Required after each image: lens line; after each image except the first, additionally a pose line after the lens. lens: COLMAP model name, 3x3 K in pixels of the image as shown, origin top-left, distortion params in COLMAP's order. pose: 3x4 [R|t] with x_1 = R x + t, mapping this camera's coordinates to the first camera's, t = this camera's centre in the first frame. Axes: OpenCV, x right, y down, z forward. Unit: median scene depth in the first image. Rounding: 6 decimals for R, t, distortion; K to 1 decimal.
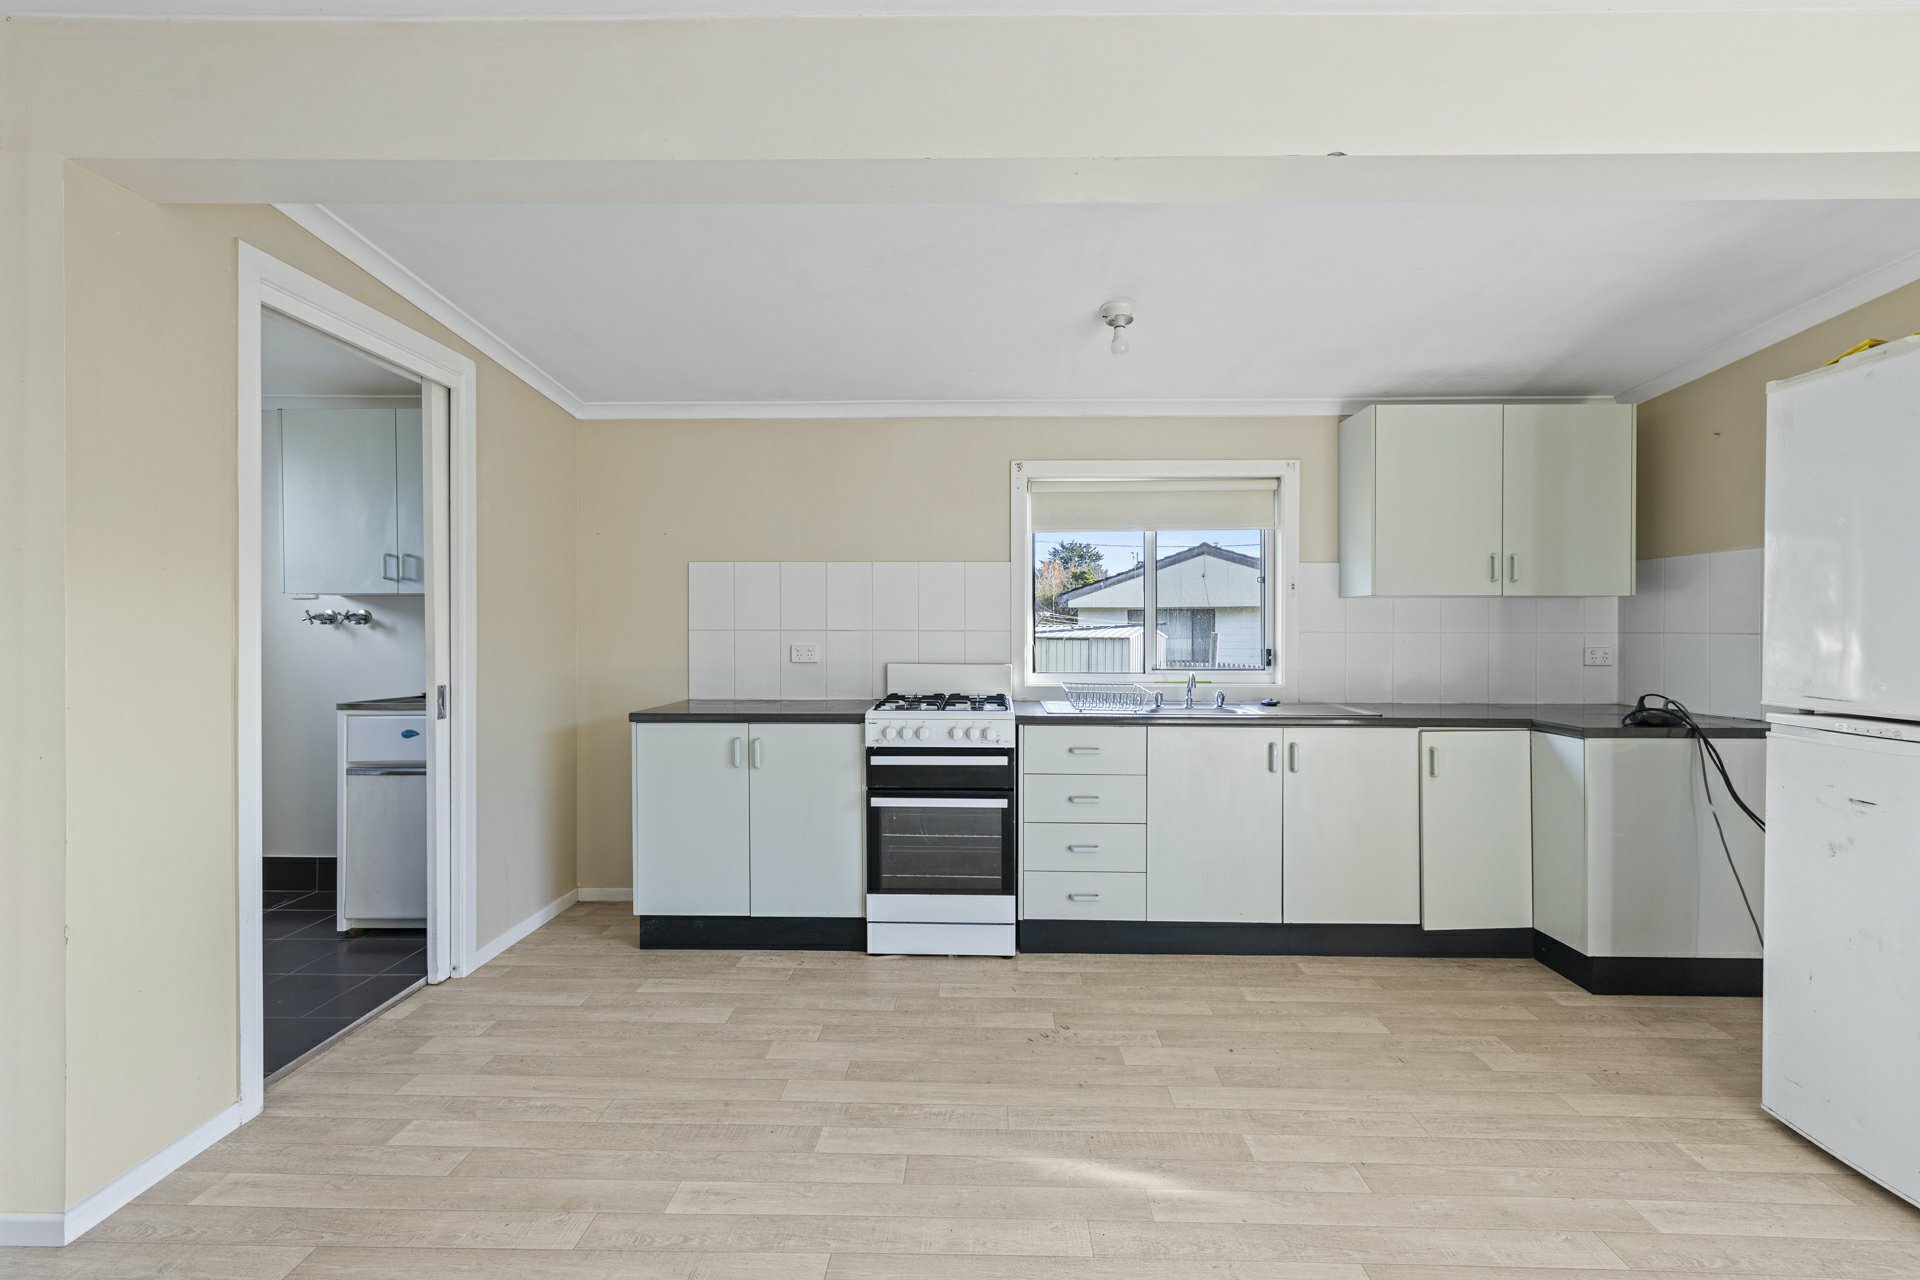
lens RADIAL K [[811.9, 0, 971.2], [0, 811.9, 633.1], [0, 0, 1]] dist [0.003517, -0.000282]
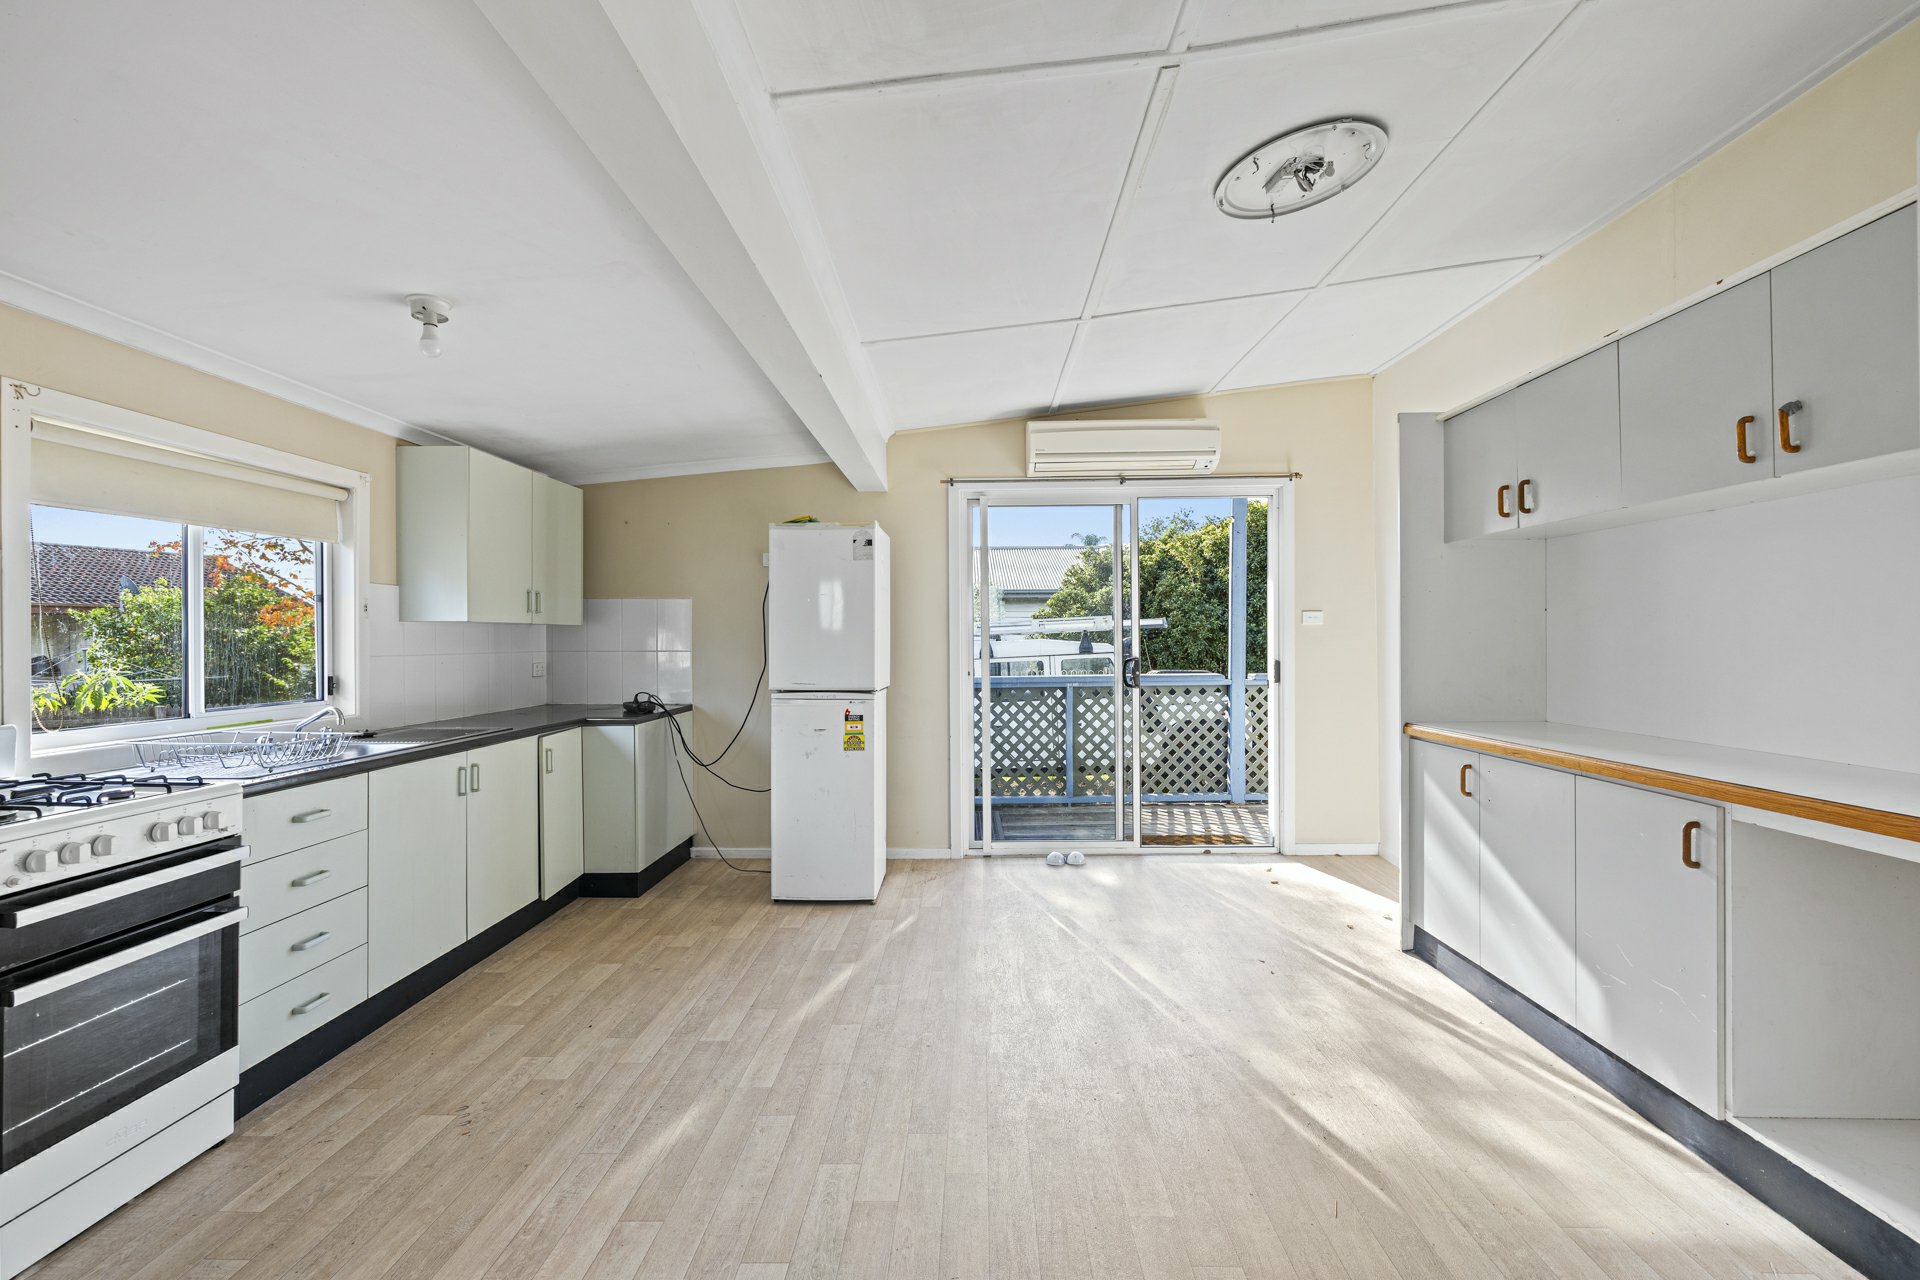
lens RADIAL K [[811.9, 0, 958.4], [0, 811.9, 636.0], [0, 0, 1]] dist [0.003517, -0.000282]
pose [[0.001290, 0.000600, 0.999999, -0.703010], [0.006929, 0.999976, -0.000609, -0.025902], [-0.999975, 0.006930, 0.001286, 0.408758]]
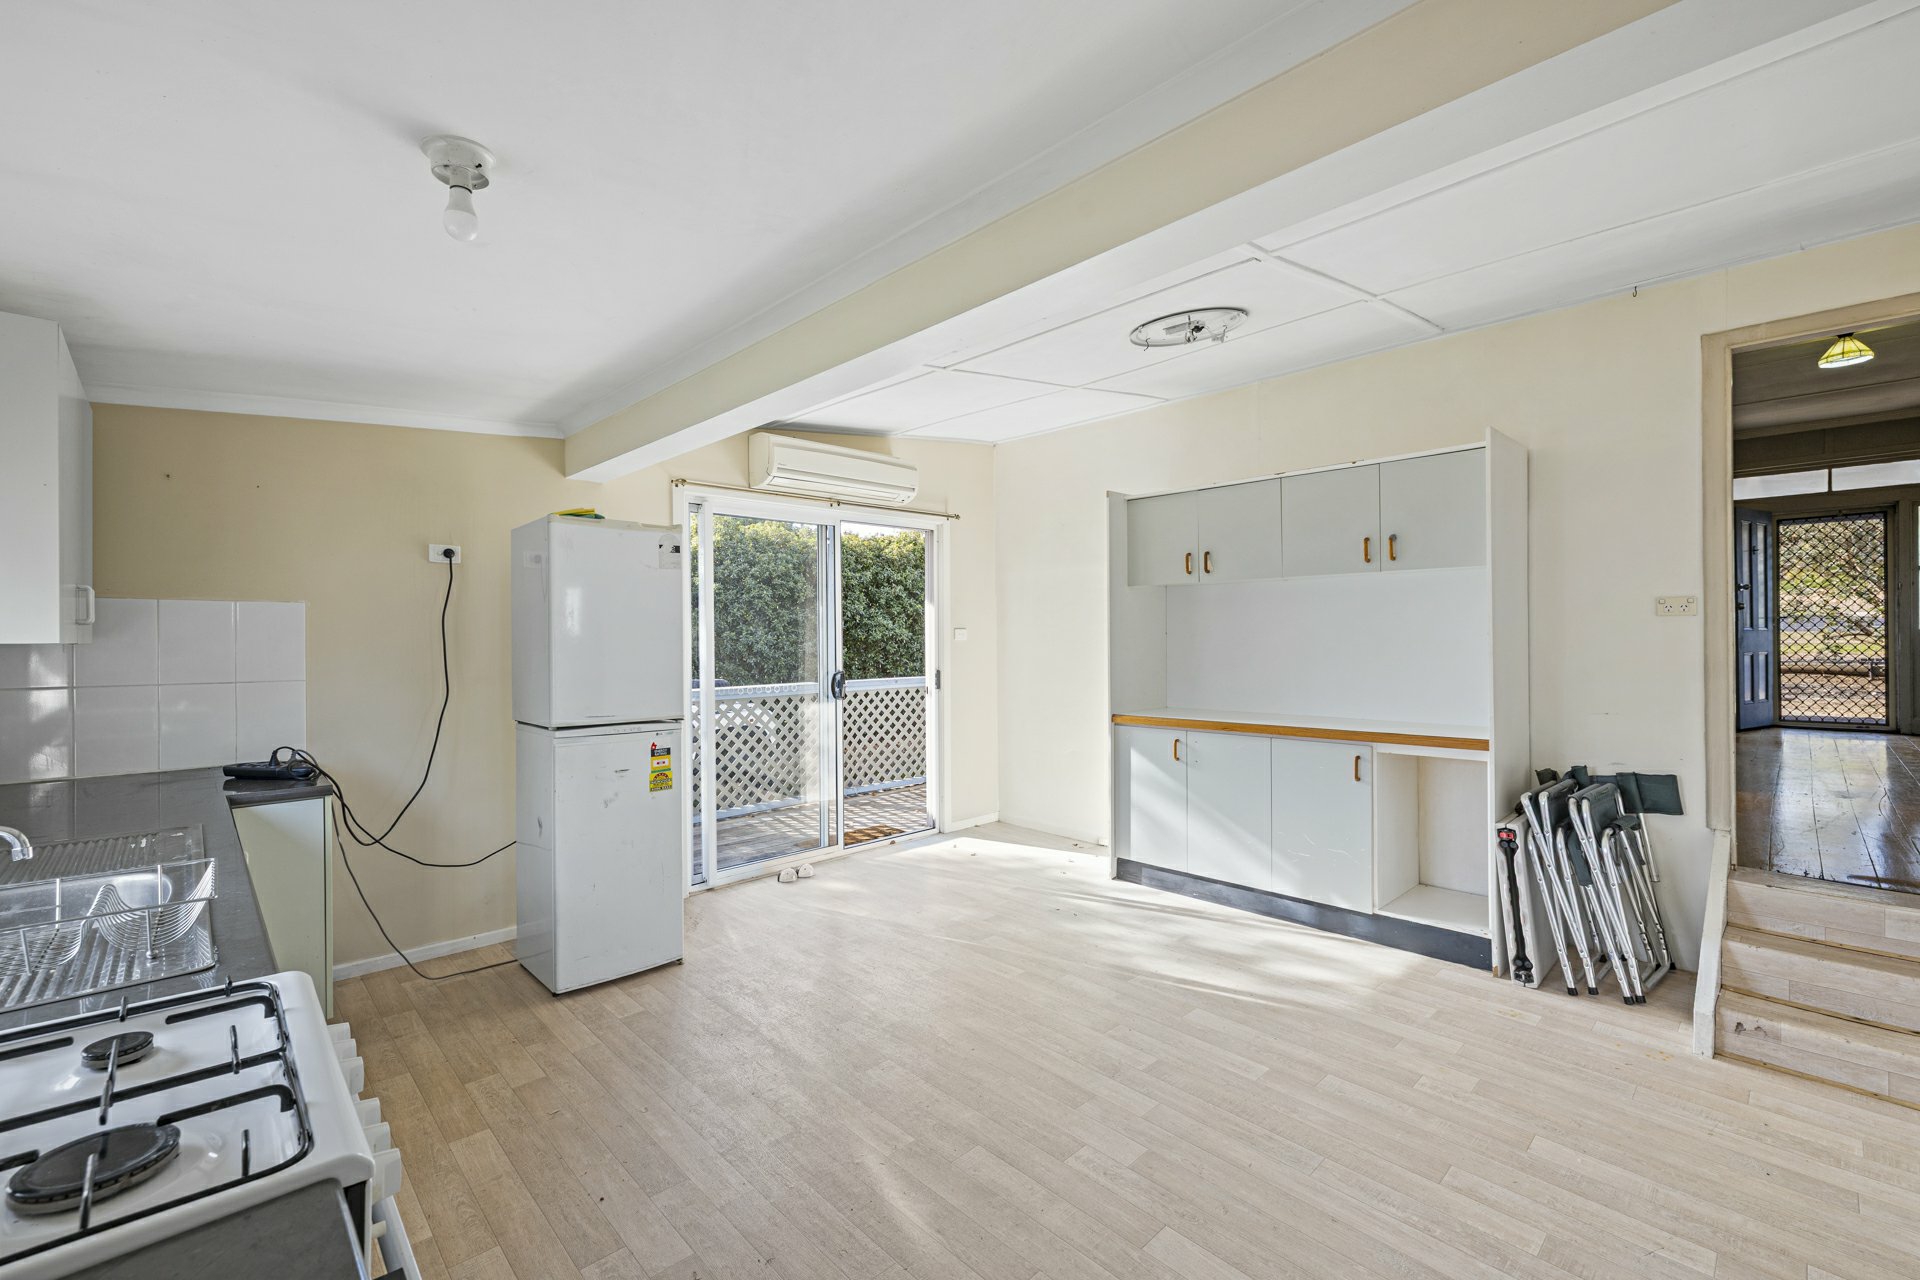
lens RADIAL K [[811.9, 0, 954.3], [0, 811.9, 637.5], [0, 0, 1]] dist [0.003517, -0.000282]
pose [[-0.706834, 0.001699, 0.707378, -0.457308], [0.006084, 0.999975, 0.003678, -0.058408], [-0.707354, 0.006904, -0.706826, 1.141396]]
